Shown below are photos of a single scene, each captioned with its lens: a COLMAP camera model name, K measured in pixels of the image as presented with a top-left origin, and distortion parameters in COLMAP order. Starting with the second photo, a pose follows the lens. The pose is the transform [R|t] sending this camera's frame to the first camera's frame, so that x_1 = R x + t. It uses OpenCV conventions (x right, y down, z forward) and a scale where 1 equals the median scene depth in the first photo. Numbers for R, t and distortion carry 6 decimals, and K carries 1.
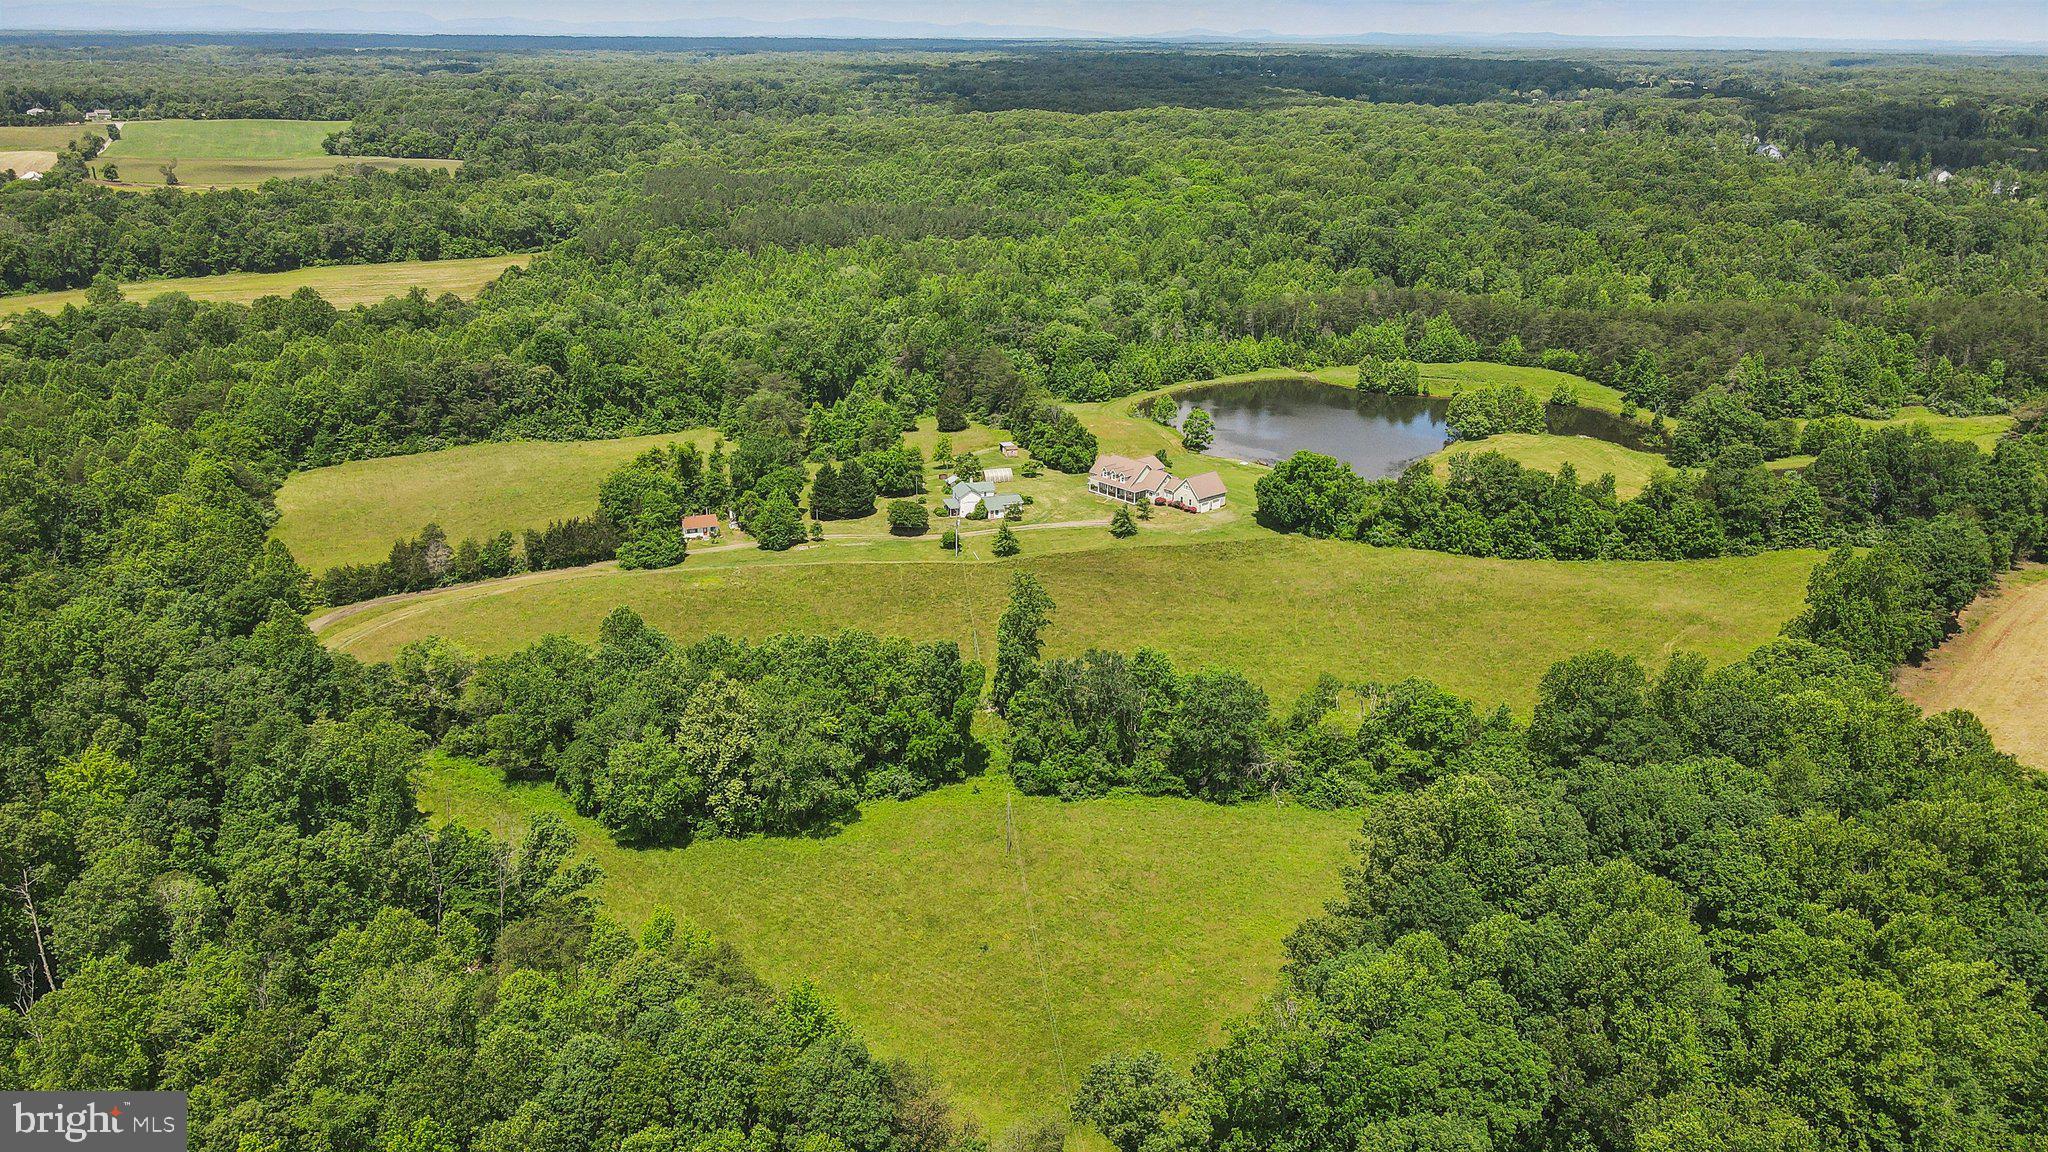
lens RADIAL K [[1522.4, 0, 1022.7], [0, 1522.4, 565.3], [0, 0, 1]] dist [-0.004067, 0.044780]
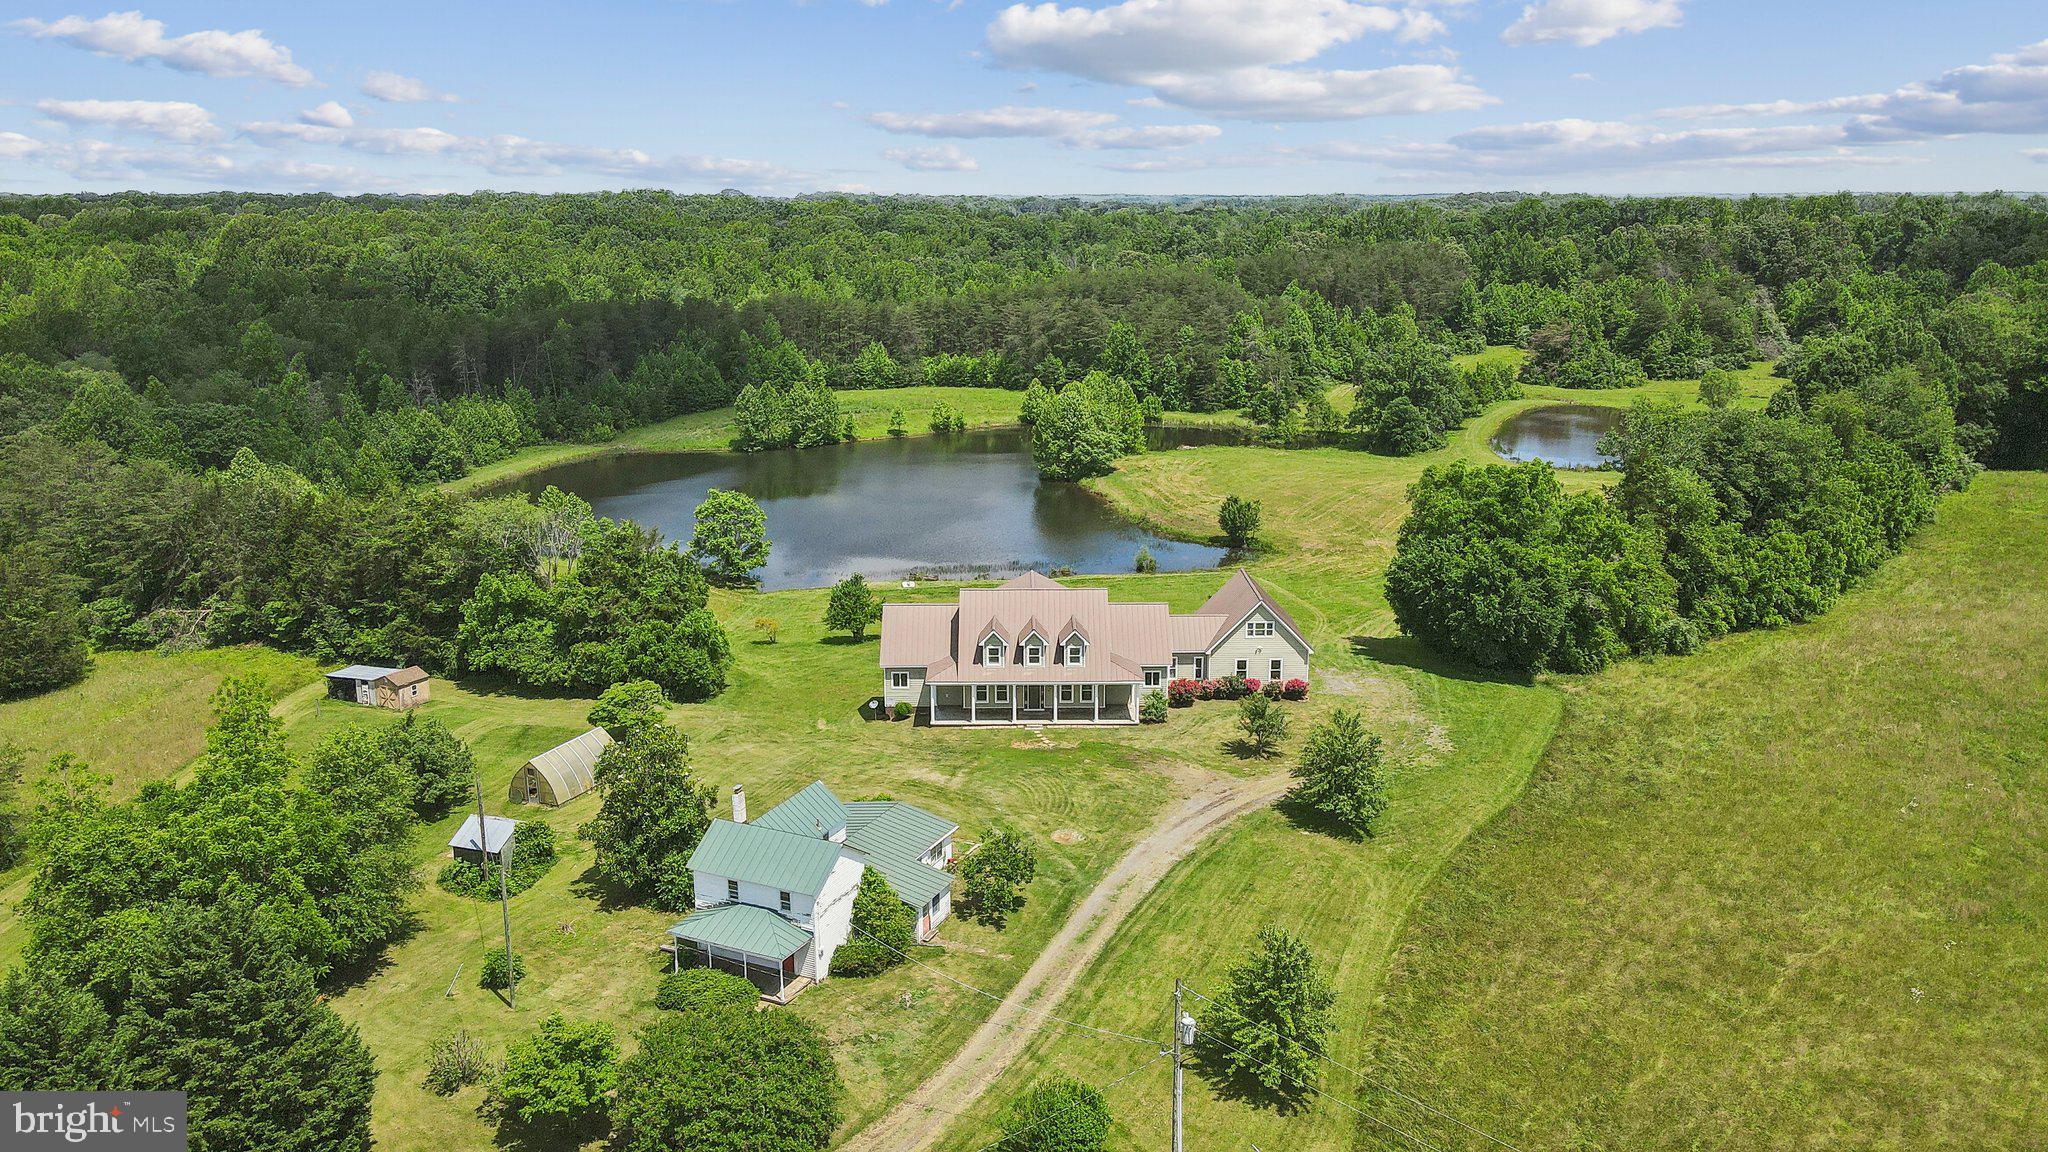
lens RADIAL K [[1513.5, 0, 1010.5], [0, 1513.5, 577.5], [0, 0, 1]] dist [-0.012332, 0.064897]
pose [[0.669463, -0.193400, 0.717228, -0.143230], [0.257524, 0.966062, 0.020124, -0.073261], [-0.696779, 0.171232, 0.696548, 0.718904]]
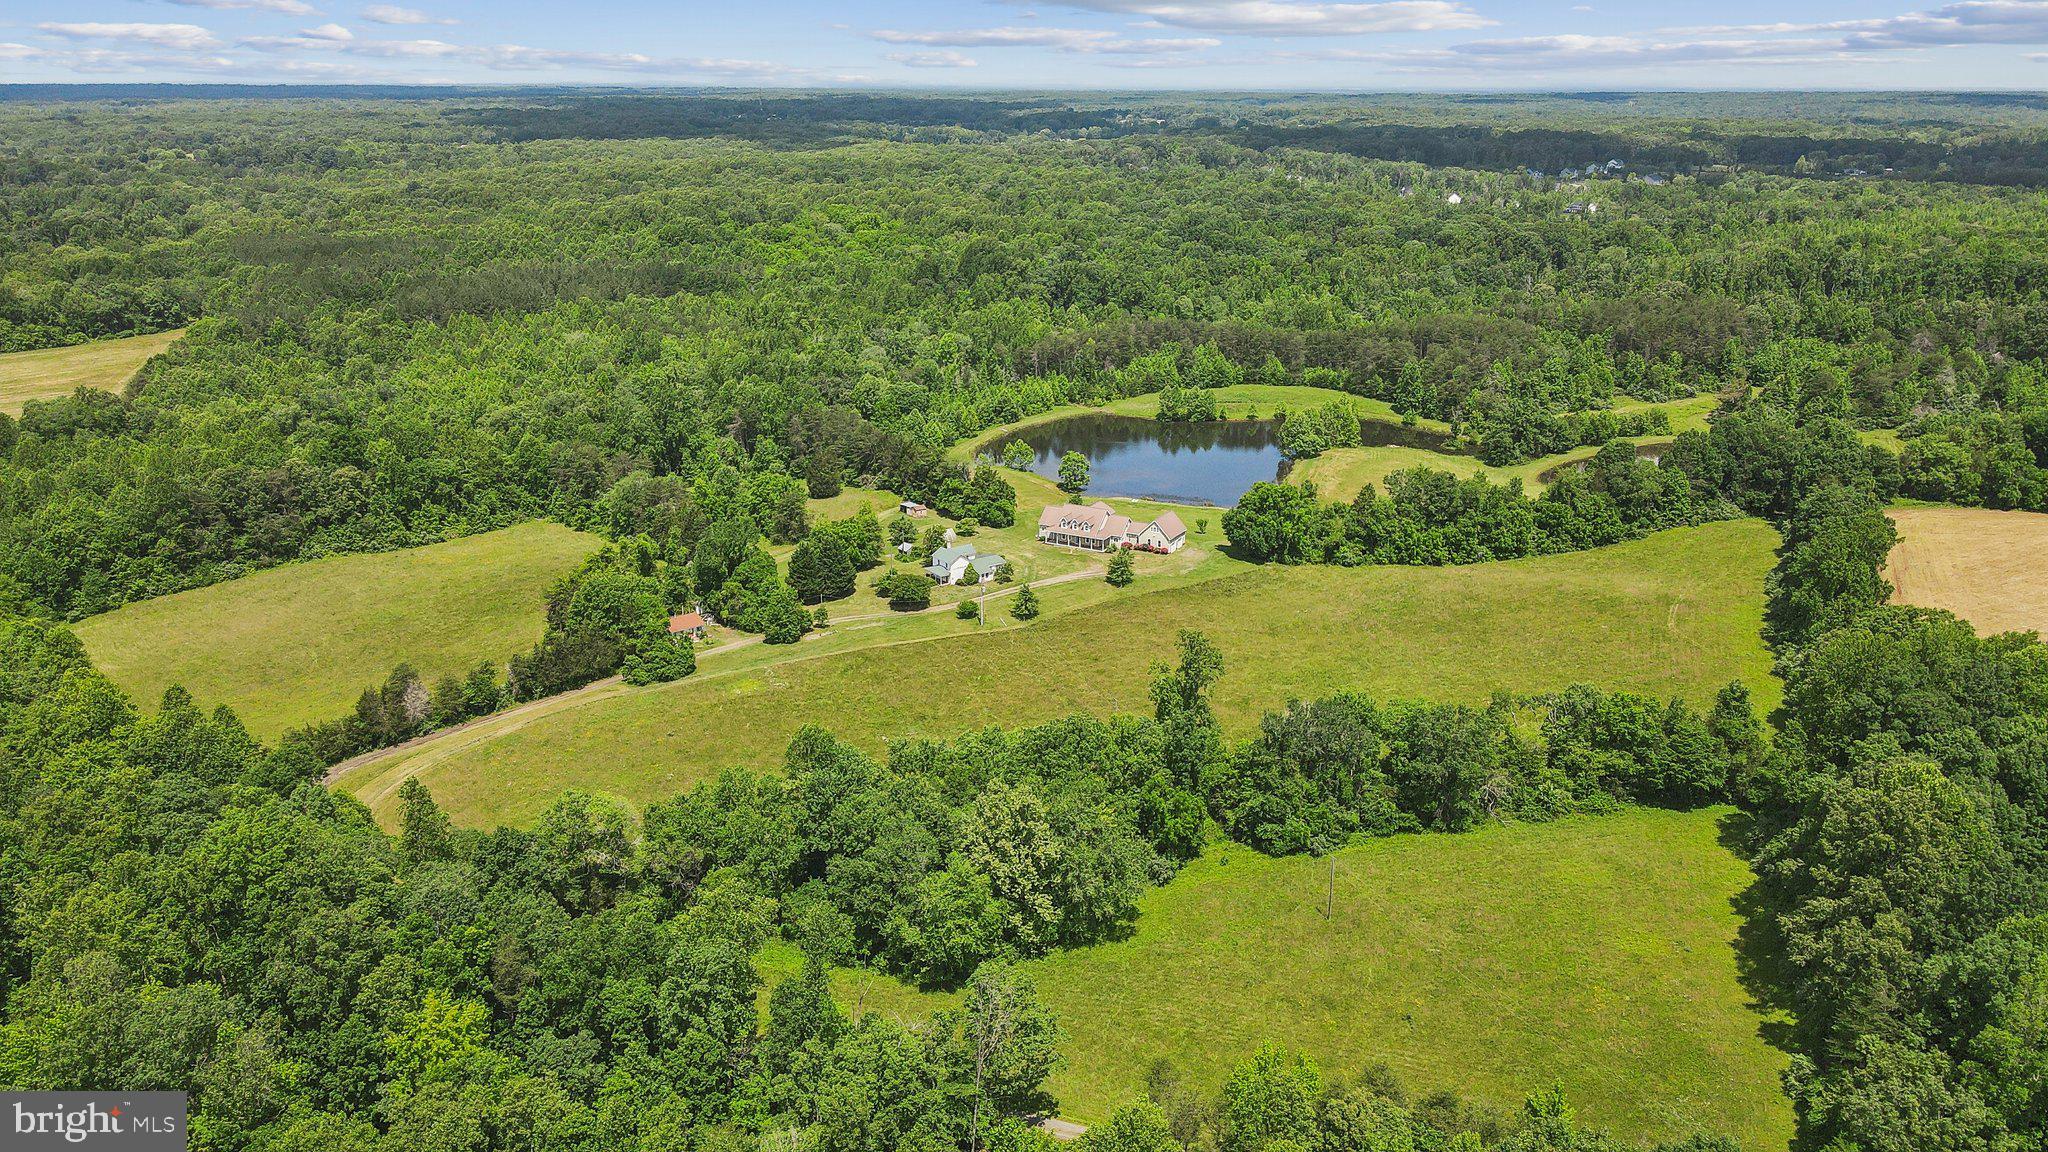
lens RADIAL K [[1522.4, 0, 1022.7], [0, 1522.4, 565.3], [0, 0, 1]] dist [-0.004067, 0.044780]
pose [[0.942115, -0.110003, 0.316731, -0.261240], [0.117923, 0.993005, -0.005883, -0.028495], [-0.313868, 0.042892, 0.948497, 0.070302]]
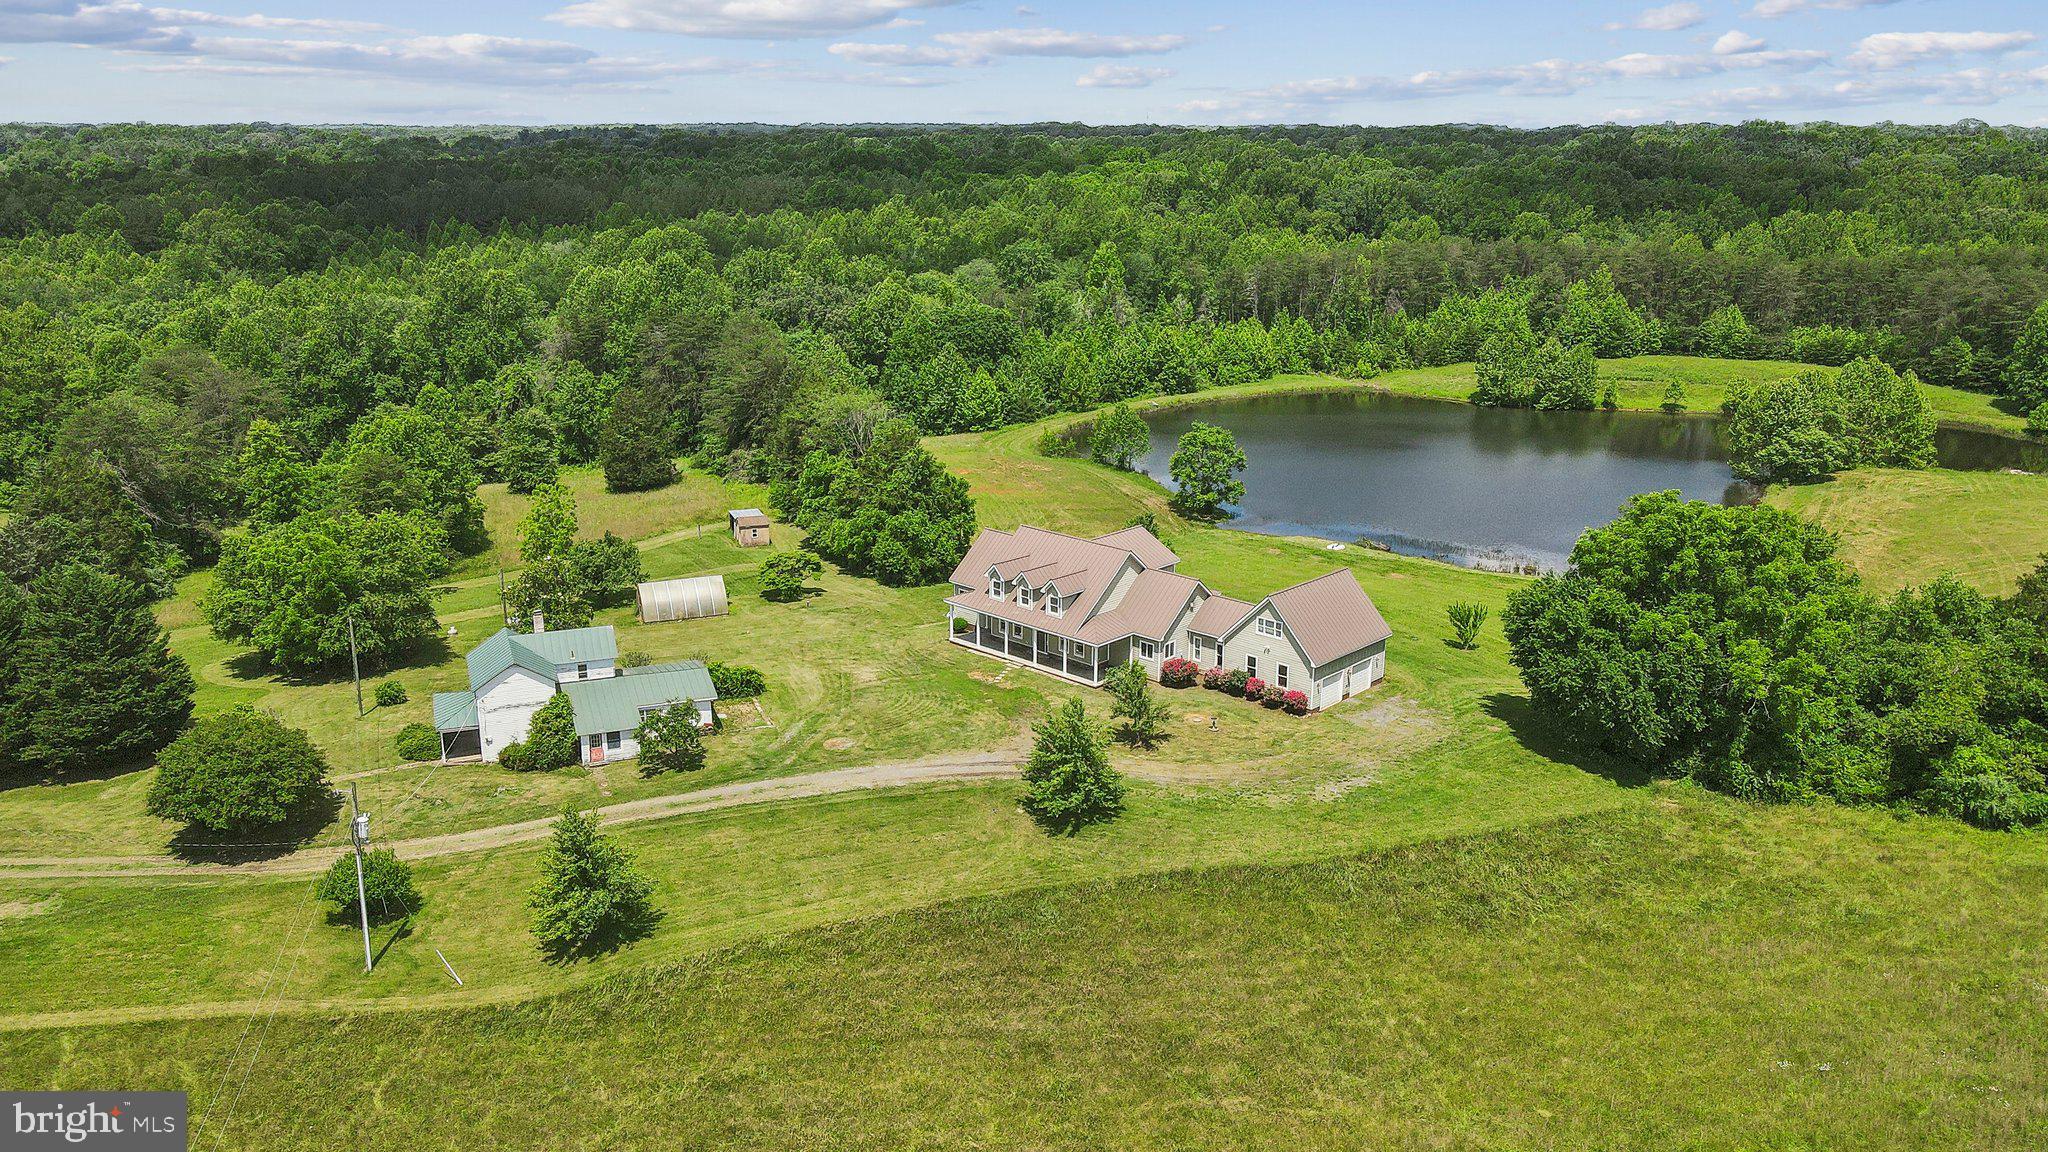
lens RADIAL K [[1550.1, 0, 1024.0], [0, 1550.1, 576.0], [0, 0, 1]] dist [-0.002435, 0.043915]
pose [[0.996947, -0.026902, 0.073306, 0.033100], [0.030976, 0.998004, -0.055024, -0.040807], [-0.071679, 0.057126, 0.995790, 0.620850]]
